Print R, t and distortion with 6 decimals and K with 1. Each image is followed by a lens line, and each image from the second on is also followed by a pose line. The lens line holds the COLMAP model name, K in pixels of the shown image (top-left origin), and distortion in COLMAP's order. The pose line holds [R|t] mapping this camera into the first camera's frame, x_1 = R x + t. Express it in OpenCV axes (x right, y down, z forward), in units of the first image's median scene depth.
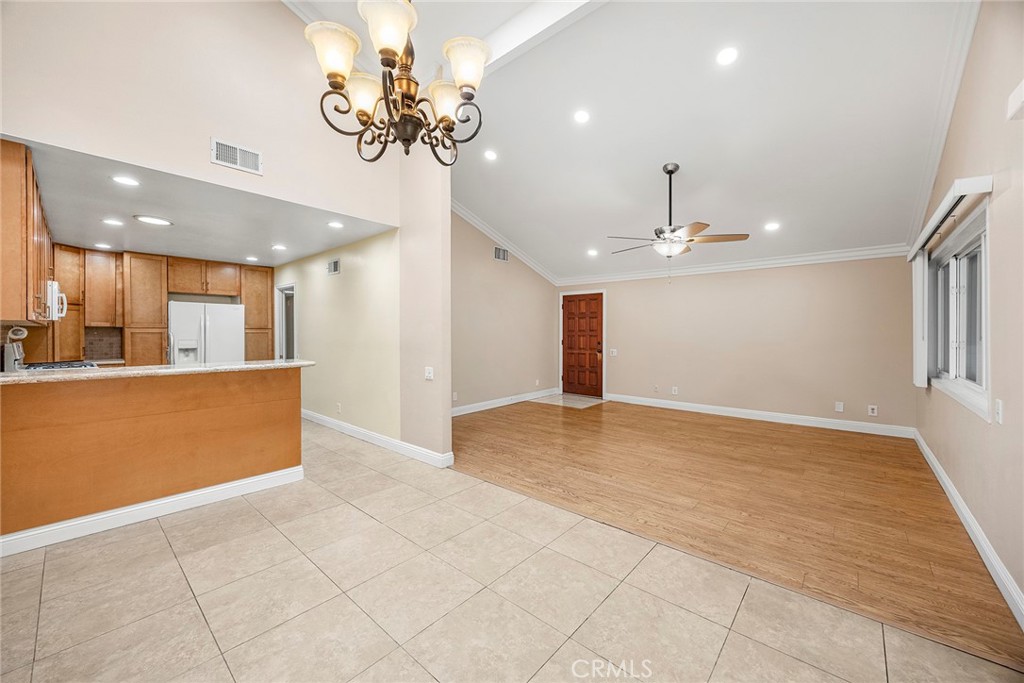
lens RADIAL K [[392.5, 0, 510.5], [0, 392.5, 332.8], [0, 0, 1]] dist [-0.005152, -0.000077]
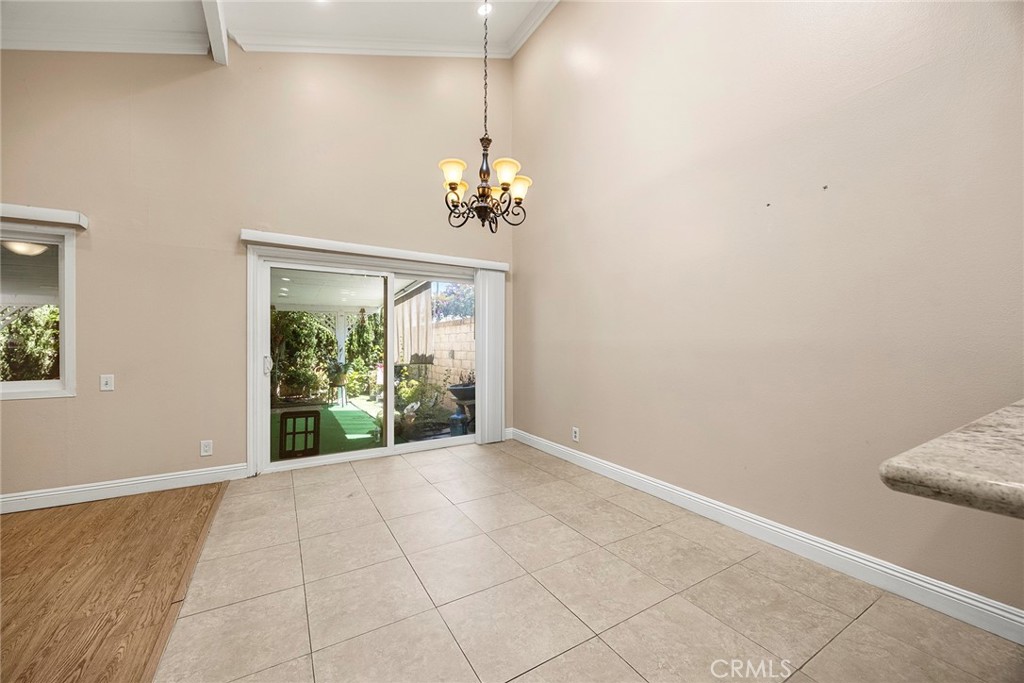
lens RADIAL K [[392.5, 0, 510.4], [0, 392.5, 341.9], [0, 0, 1]] dist [-0.005152, -0.000077]
pose [[-0.951152, 0.002704, 0.308711, -0.323574], [0.002208, 0.999996, -0.001956, 0.024341], [-0.308715, -0.001179, -0.951154, 0.924609]]
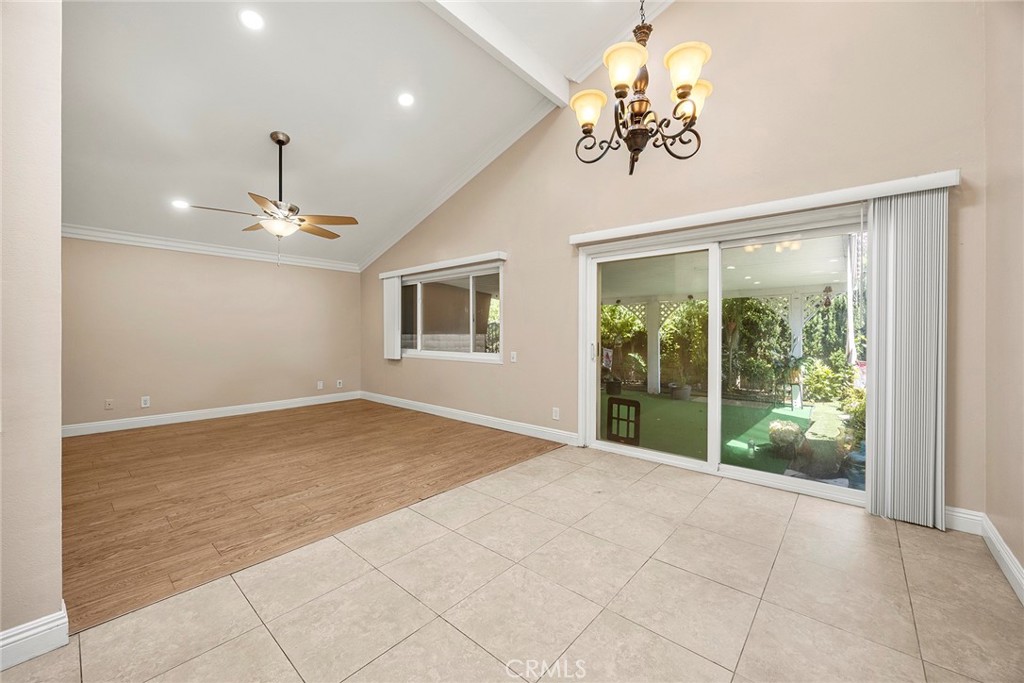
lens RADIAL K [[392.5, 0, 514.6], [0, 392.5, 337.1], [0, 0, 1]] dist [-0.005152, -0.000077]
pose [[-0.006879, -0.014859, 0.999866, -0.506689], [-0.000421, 0.999890, 0.014856, 0.021778], [-0.999976, -0.000319, -0.006885, 0.478799]]
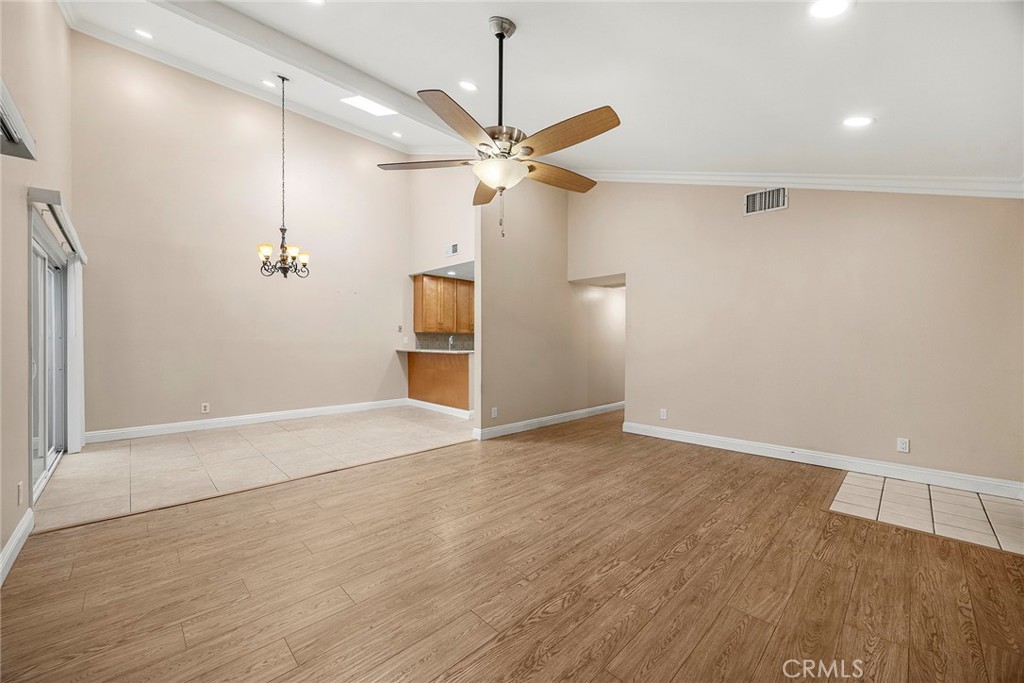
lens RADIAL K [[392.5, 0, 511.7], [0, 392.5, 346.6], [0, 0, 1]] dist [-0.005152, -0.000077]
pose [[-0.080277, 0.012481, -0.996694, 0.980714], [-0.001593, 0.999919, 0.012649, 0.022146], [0.996771, 0.002604, -0.080250, 1.088829]]
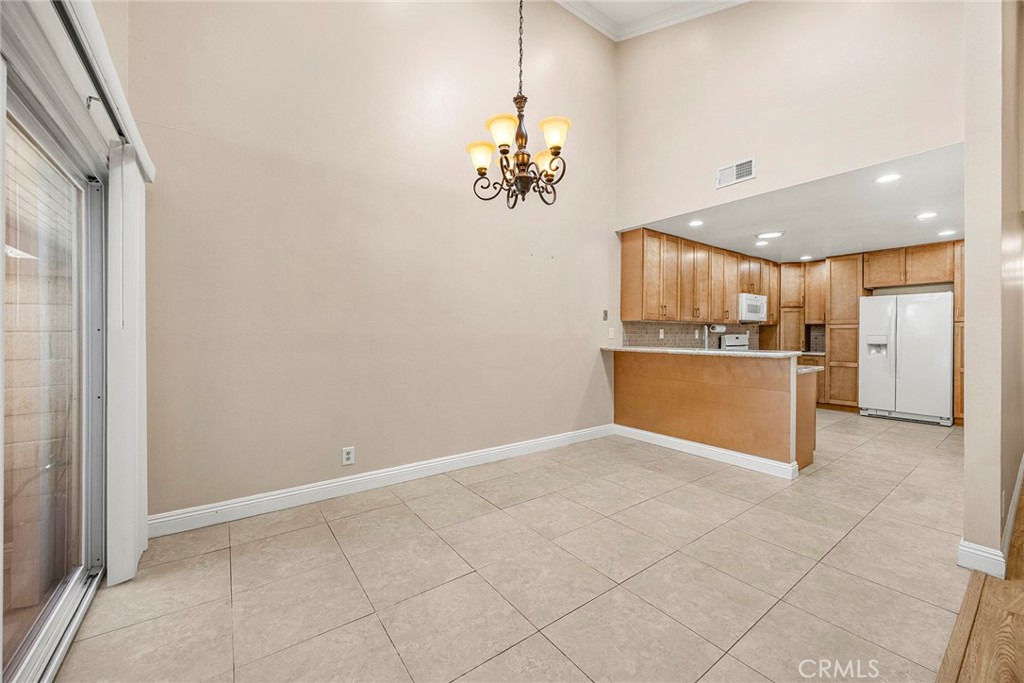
lens RADIAL K [[392.5, 0, 511.4], [0, 392.5, 336.1], [0, 0, 1]] dist [-0.005152, -0.000077]
pose [[-0.221025, 0.003190, -0.975263, 0.433127], [0.001434, 0.999995, 0.002946, 0.021504], [0.975267, -0.000747, -0.221028, 0.451981]]
